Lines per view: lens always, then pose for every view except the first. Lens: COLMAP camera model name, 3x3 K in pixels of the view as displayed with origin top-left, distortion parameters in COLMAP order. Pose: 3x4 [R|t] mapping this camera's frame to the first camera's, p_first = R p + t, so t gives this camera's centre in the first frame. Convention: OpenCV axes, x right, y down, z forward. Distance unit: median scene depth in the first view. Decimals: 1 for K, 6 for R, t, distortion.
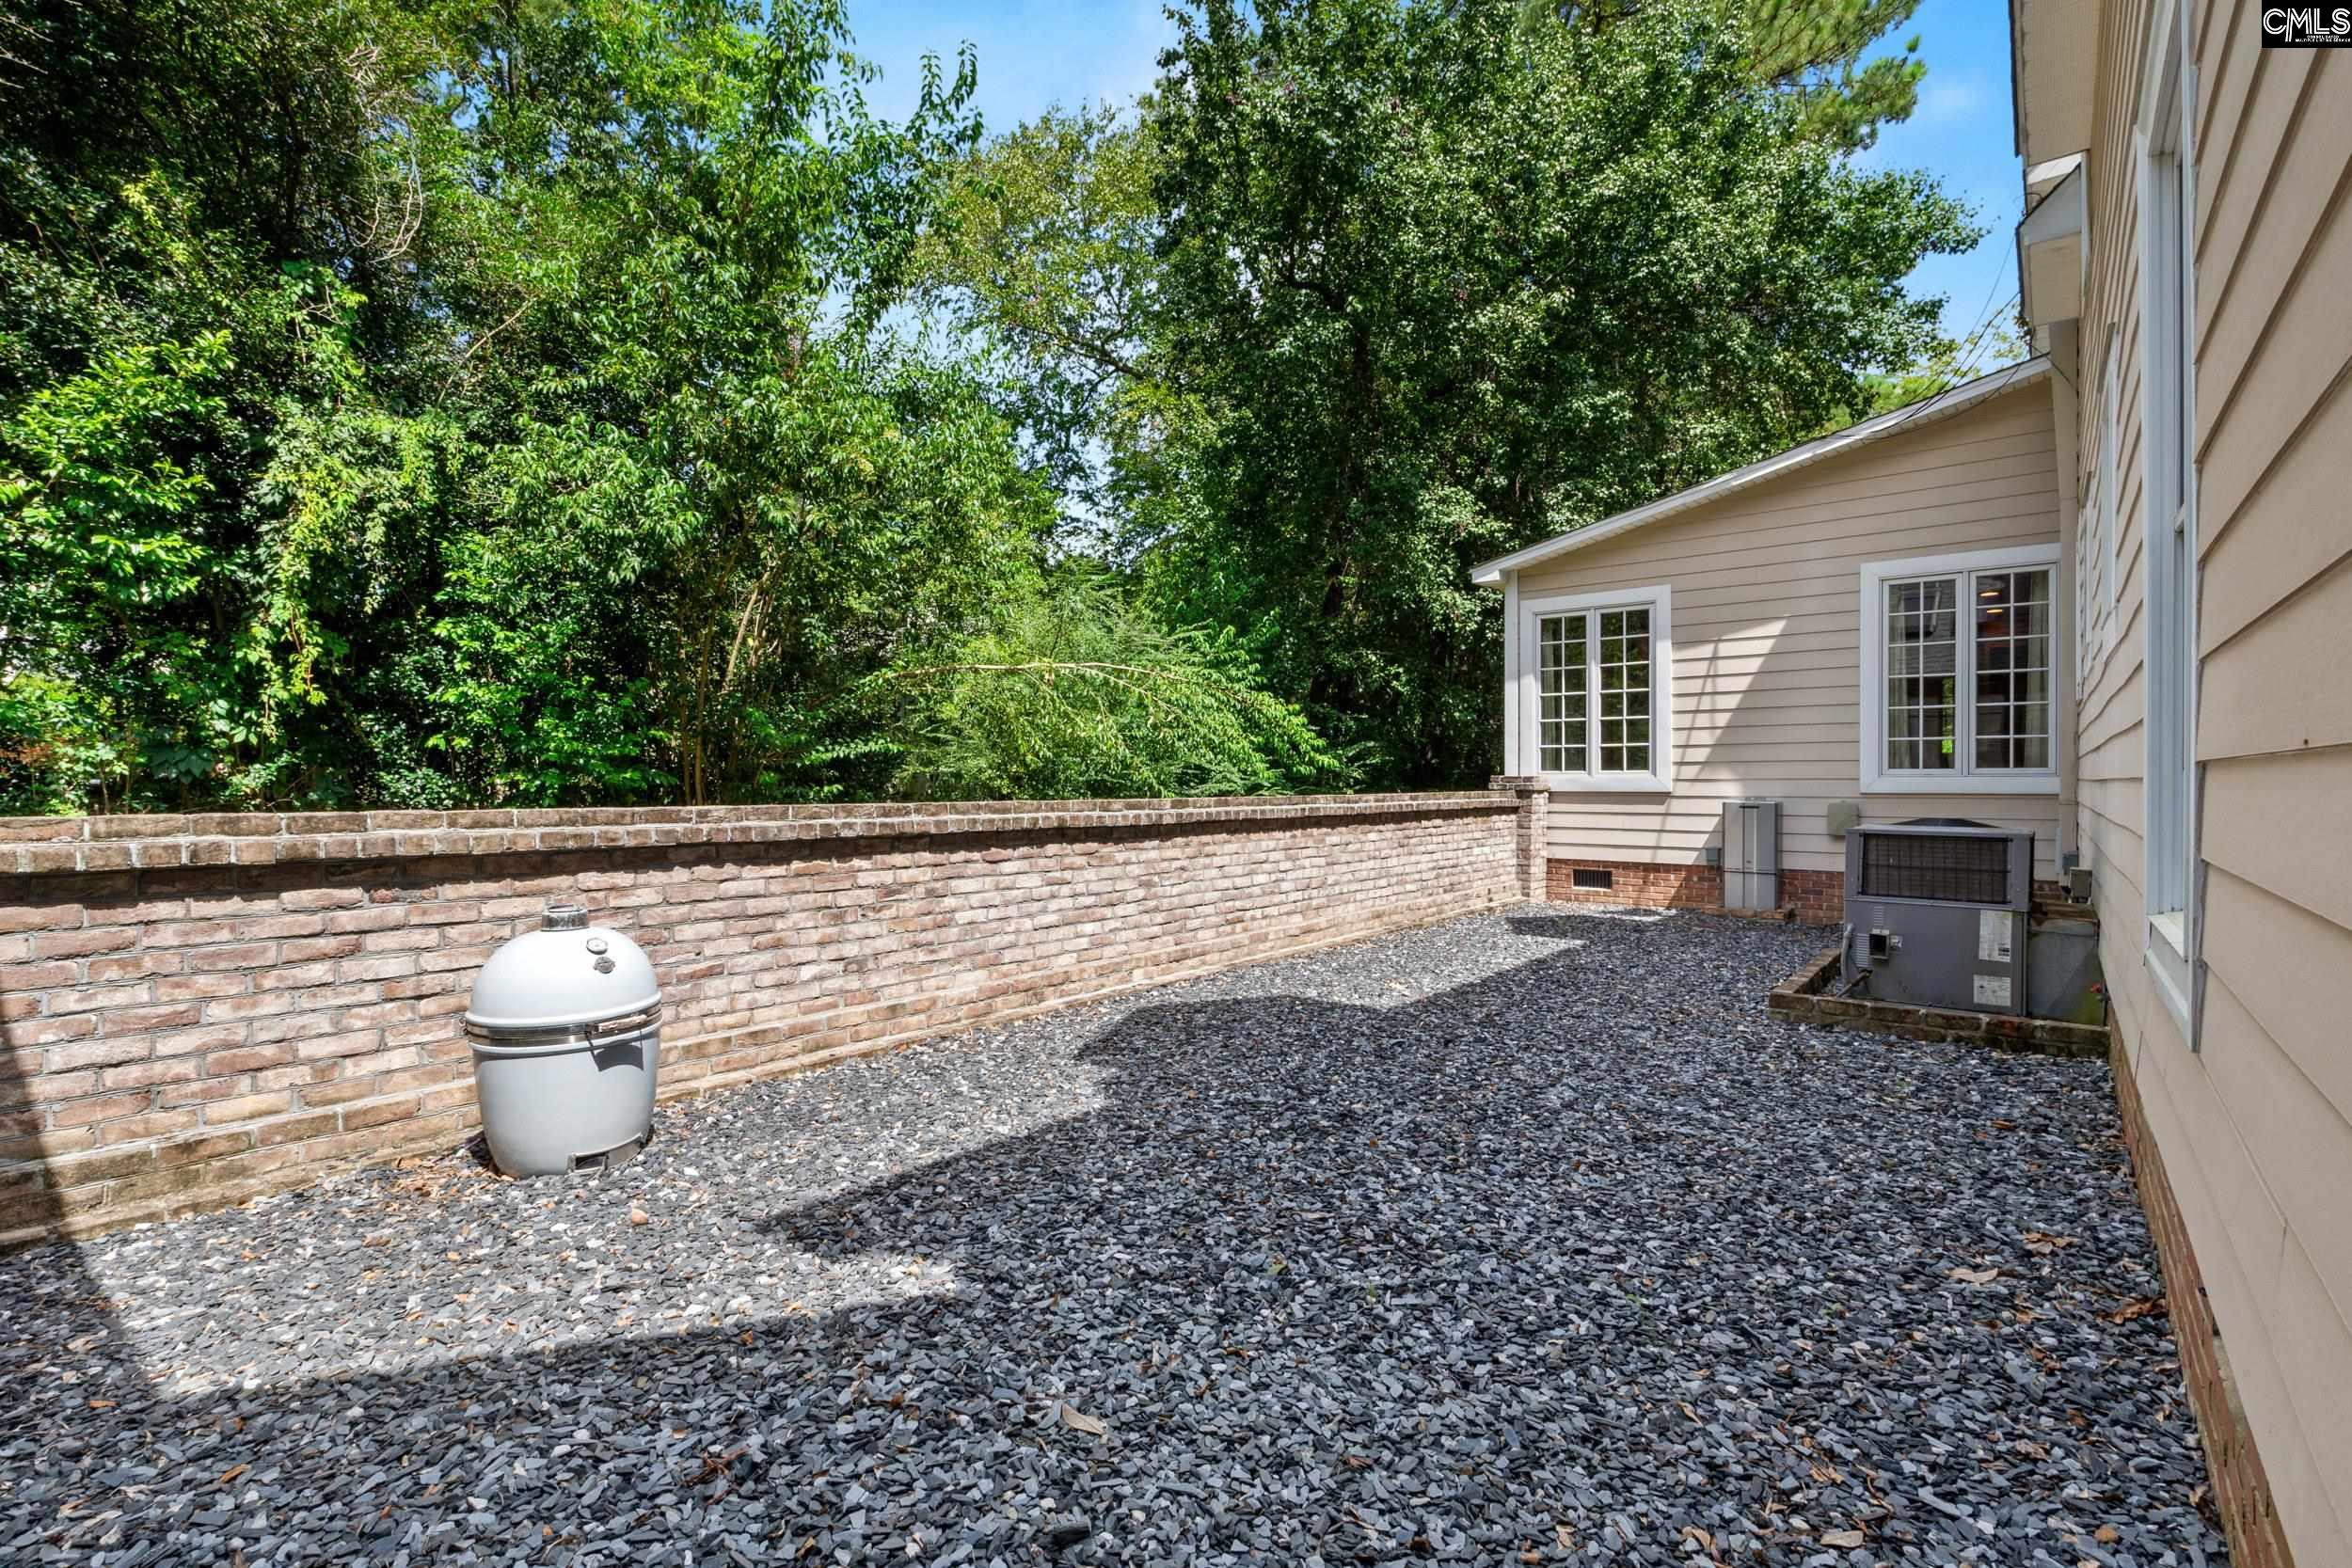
lens RADIAL K [[1082.7, 0, 1171.1], [0, 1082.7, 784.6], [0, 0, 1]] dist [-0.002986, 0.000109]
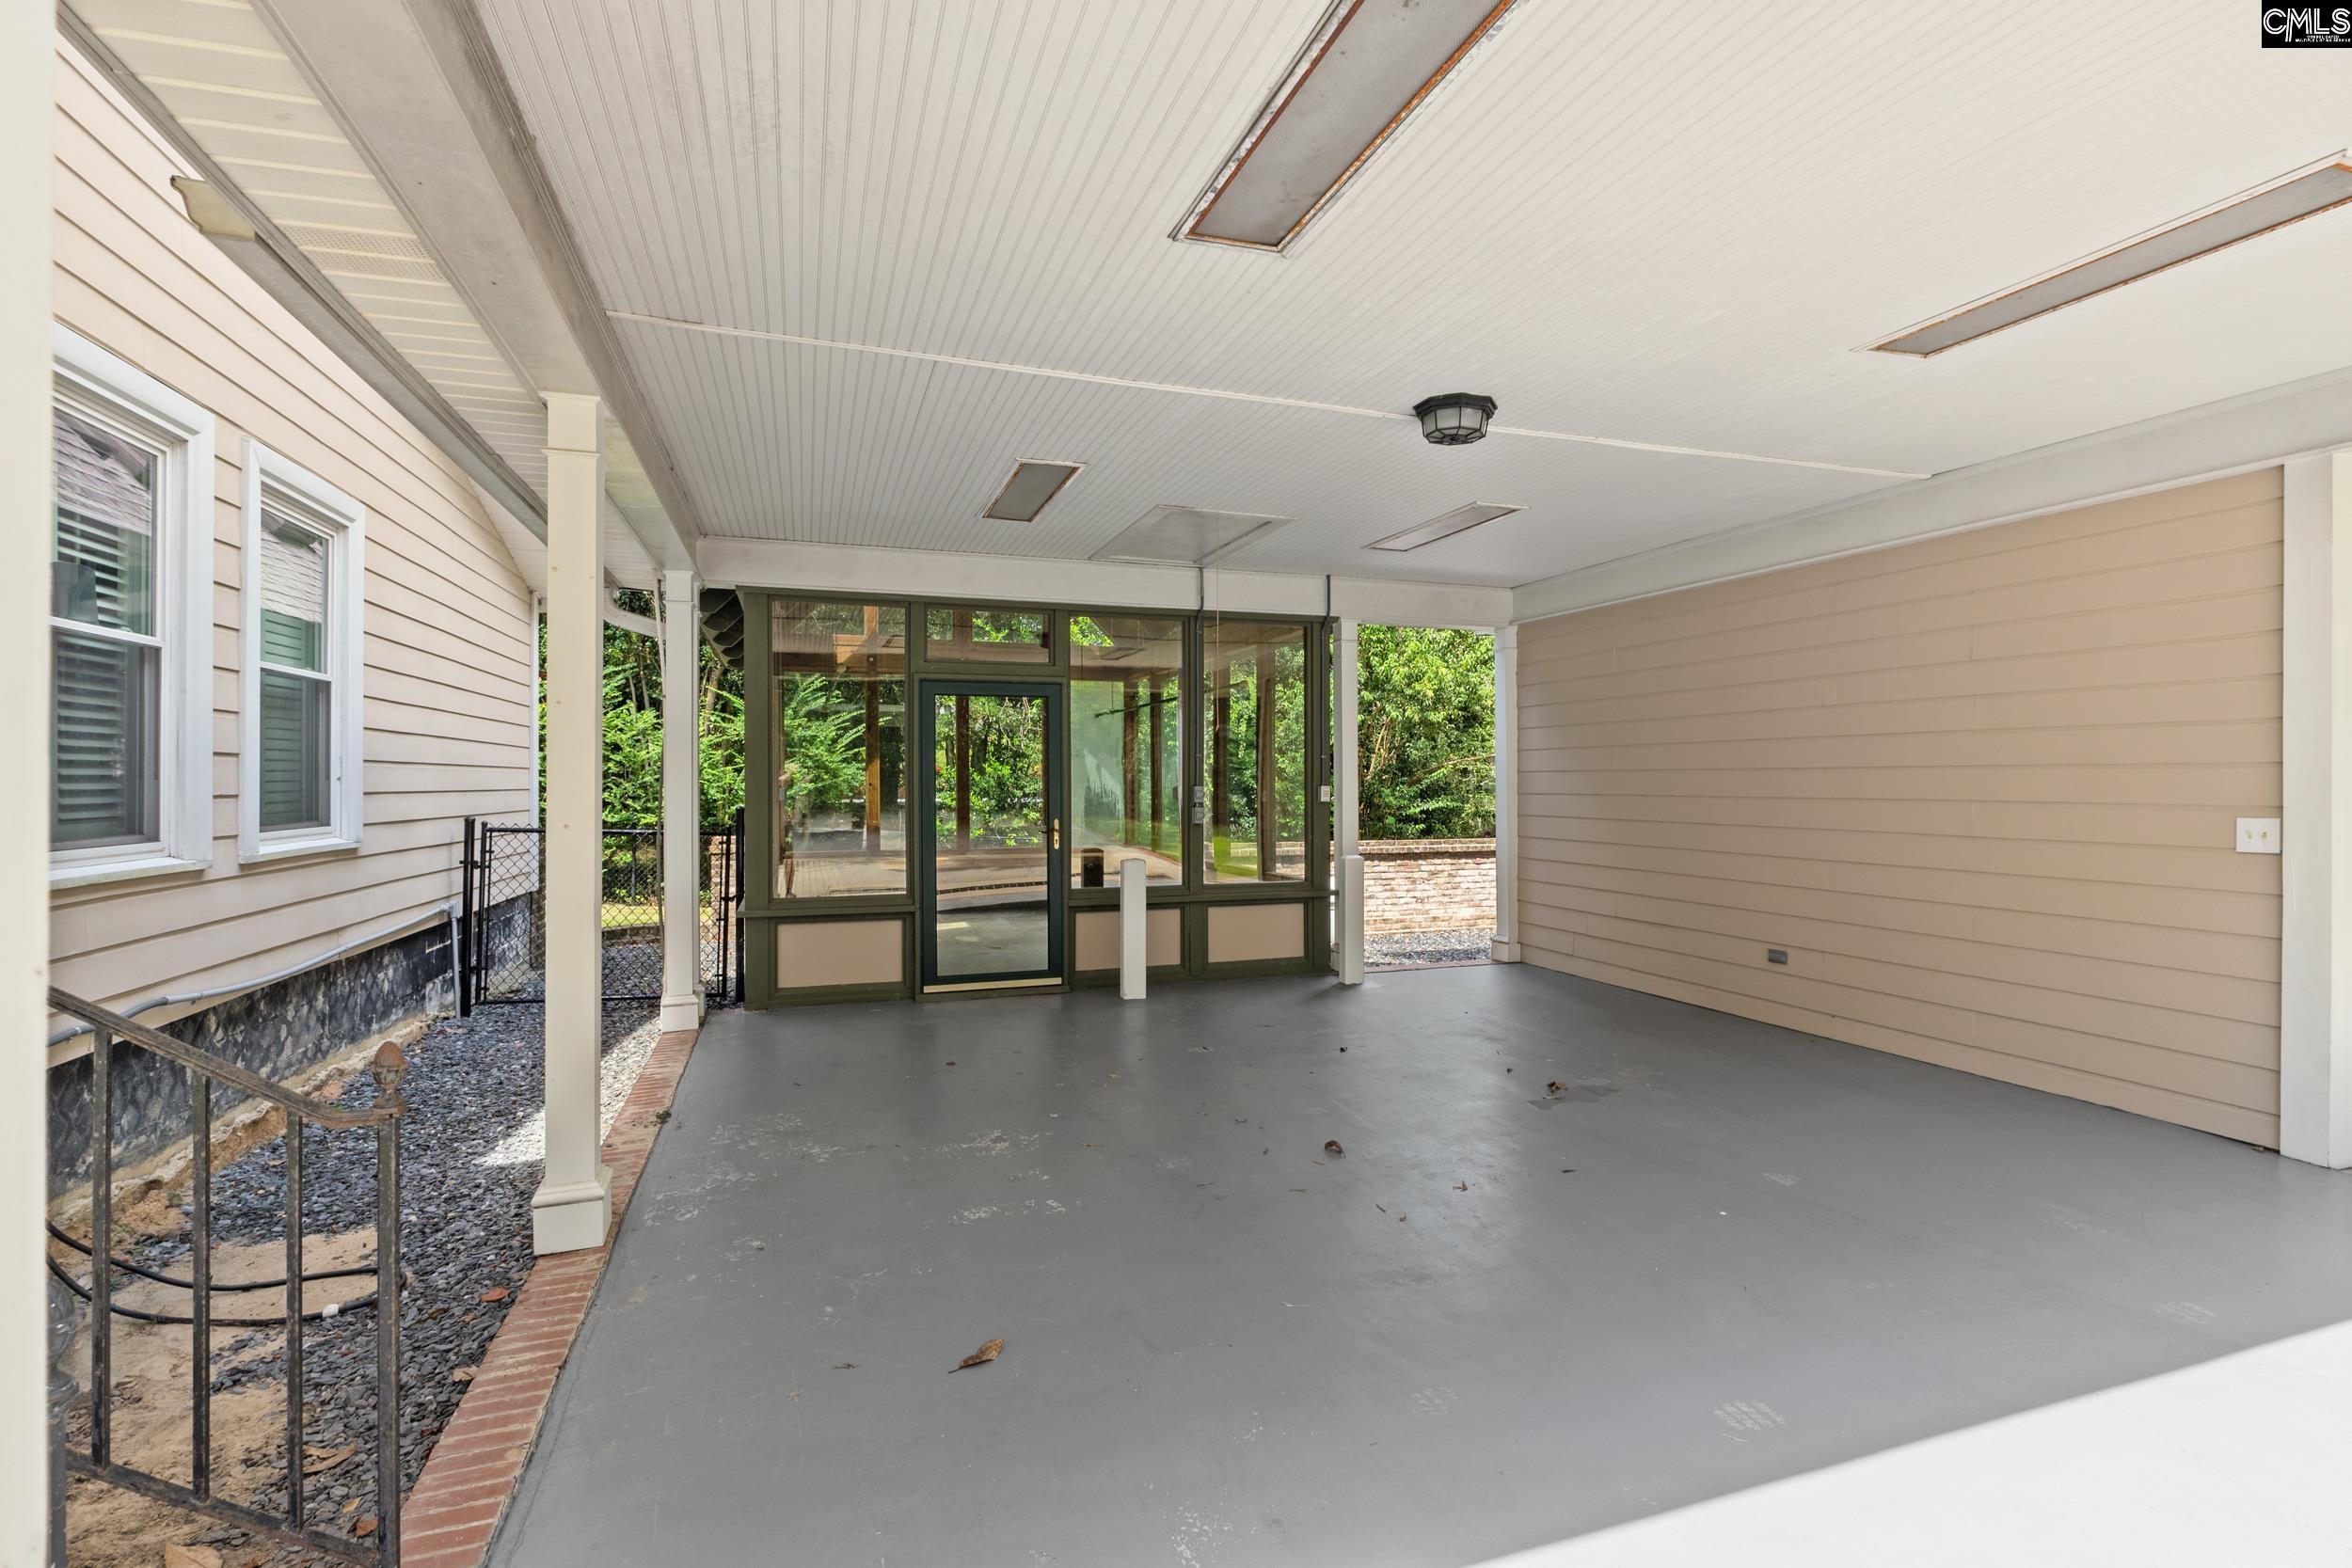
lens RADIAL K [[1082.7, 0, 1166.9], [0, 1082.7, 783.7], [0, 0, 1]] dist [-0.002986, 0.000109]
pose [[0.844466, -0.002252, -0.535604, 0.613917], [-0.000886, 0.999984, -0.005601, -0.105513], [0.535608, 0.005204, 0.844451, -1.598039]]
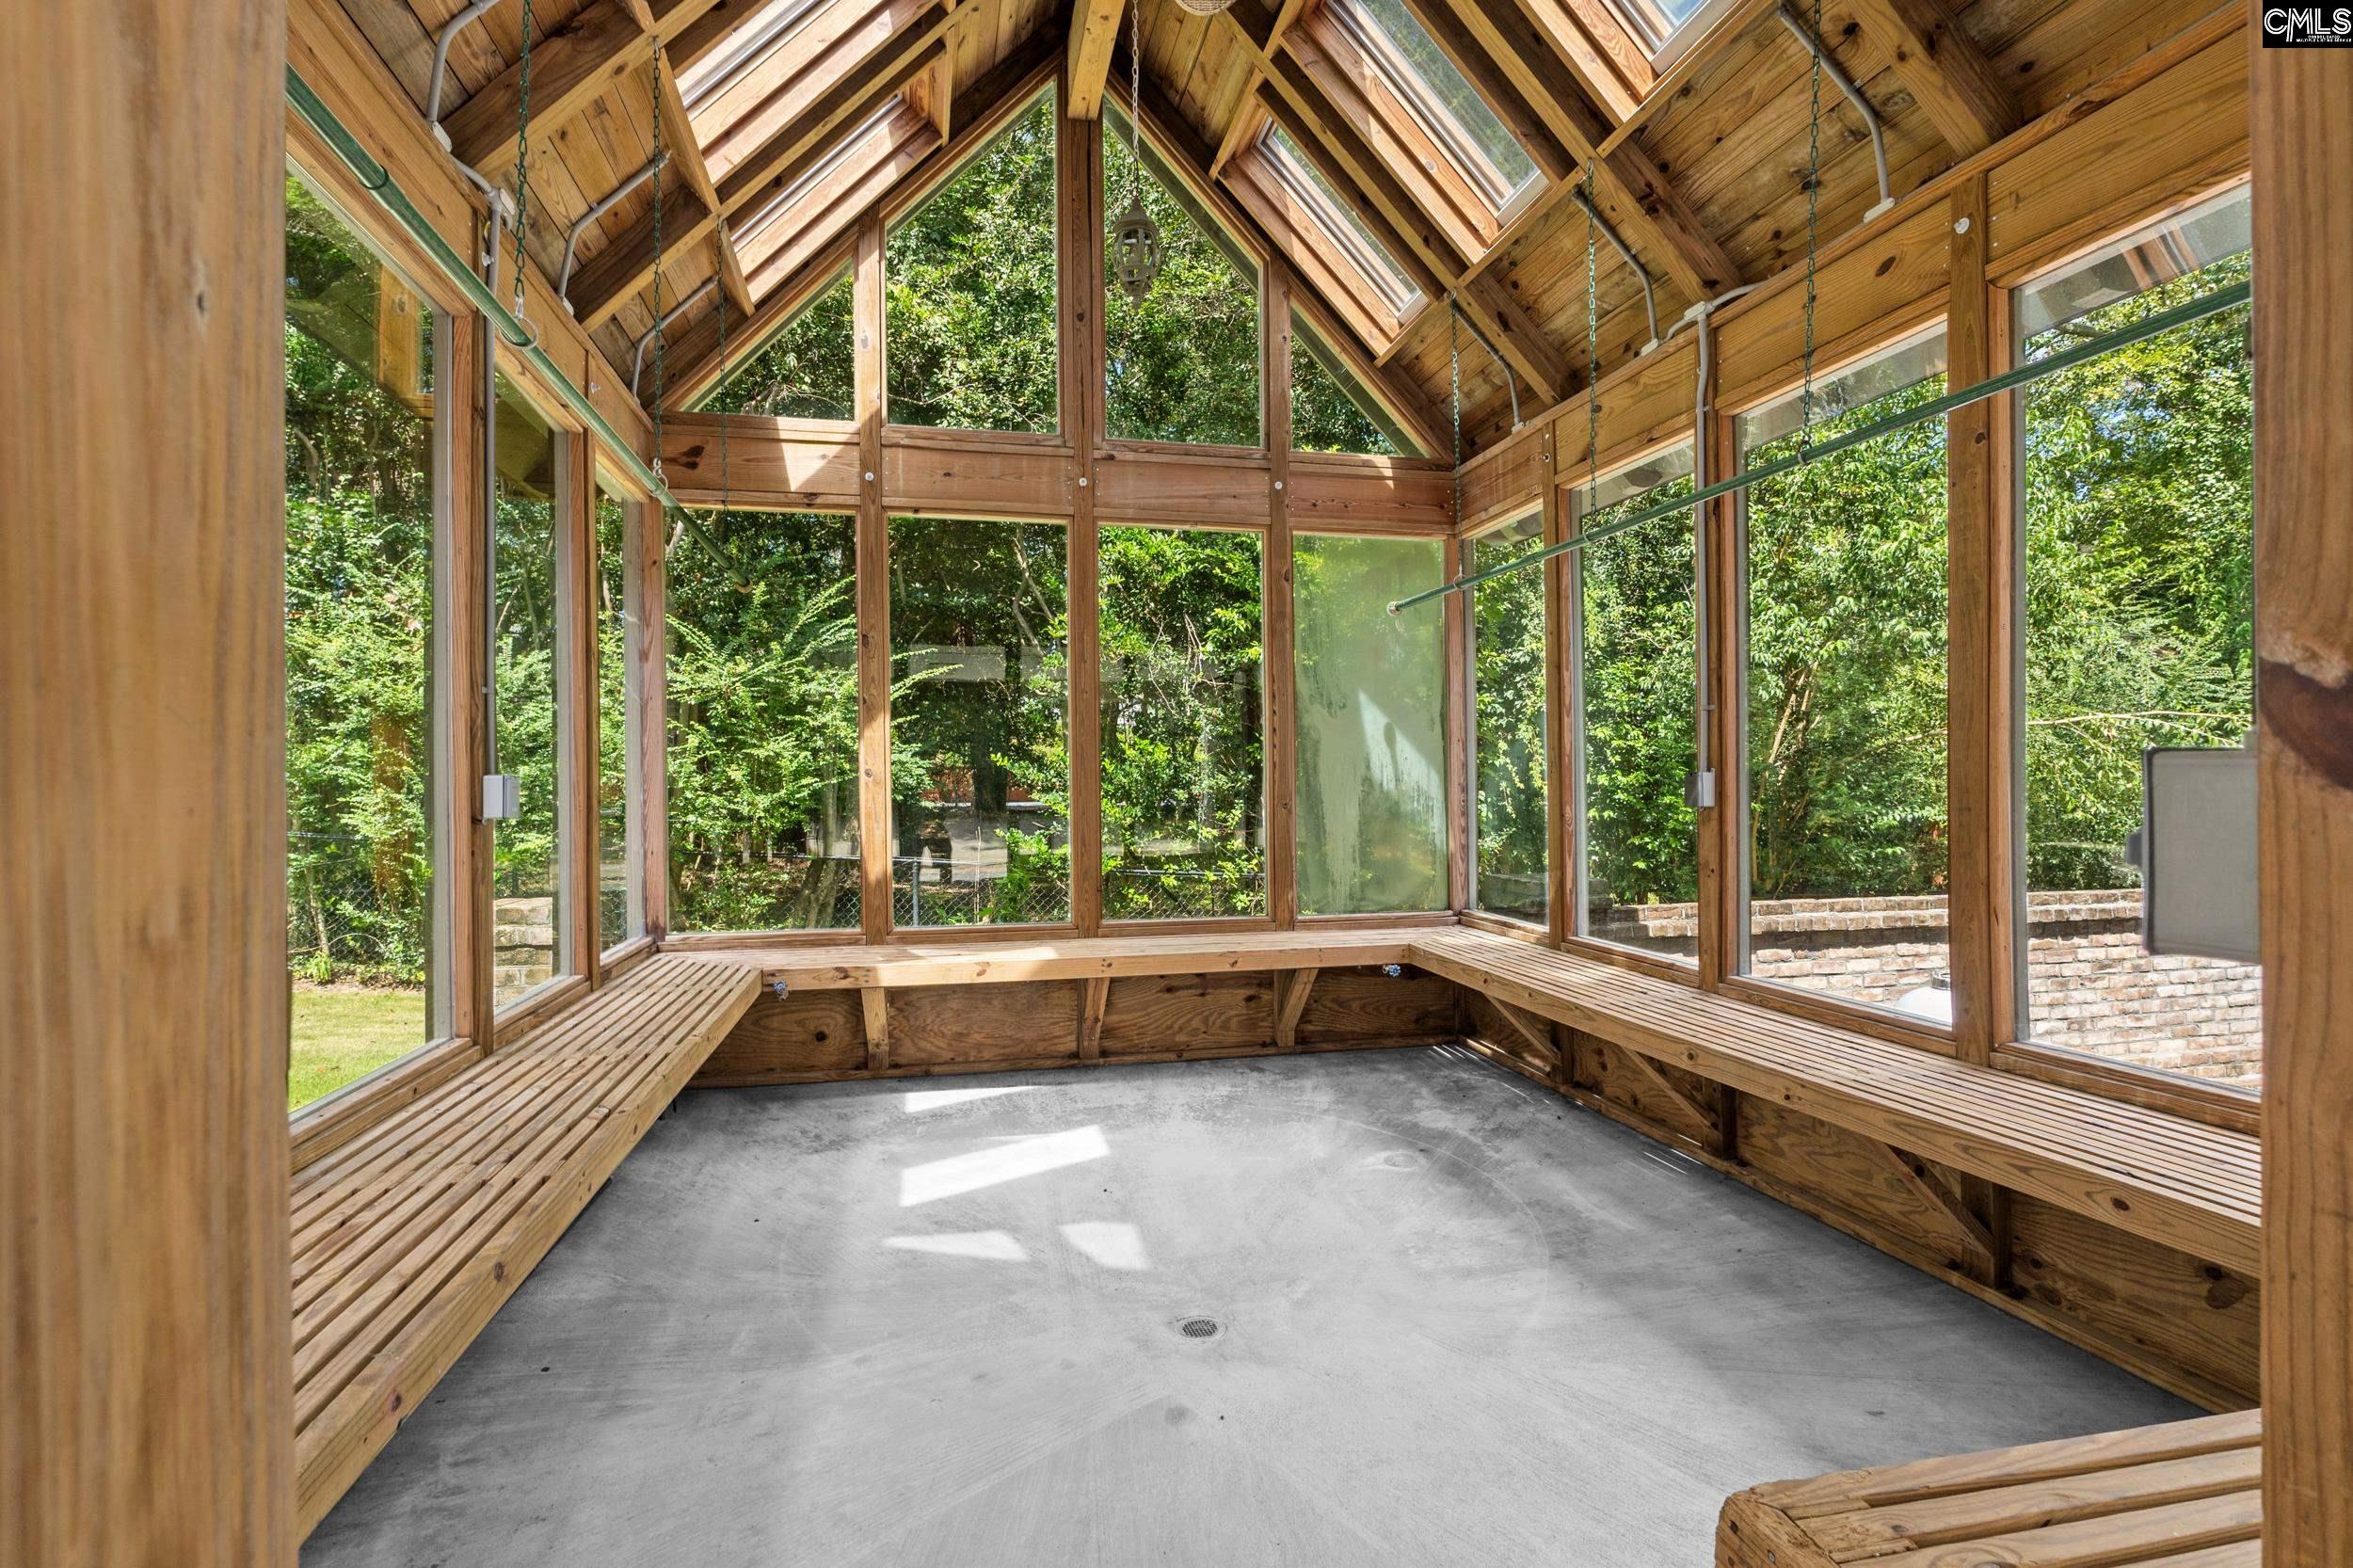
lens RADIAL K [[1083.2, 0, 1177.2], [0, 1083.2, 782.6], [0, 0, 1]] dist [-0.002986, 0.000109]
pose [[0.780537, -0.007899, -0.625059, -0.318133], [0.004679, 0.999966, -0.006793, -0.101734], [0.625092, 0.002378, 0.780548, -0.578889]]
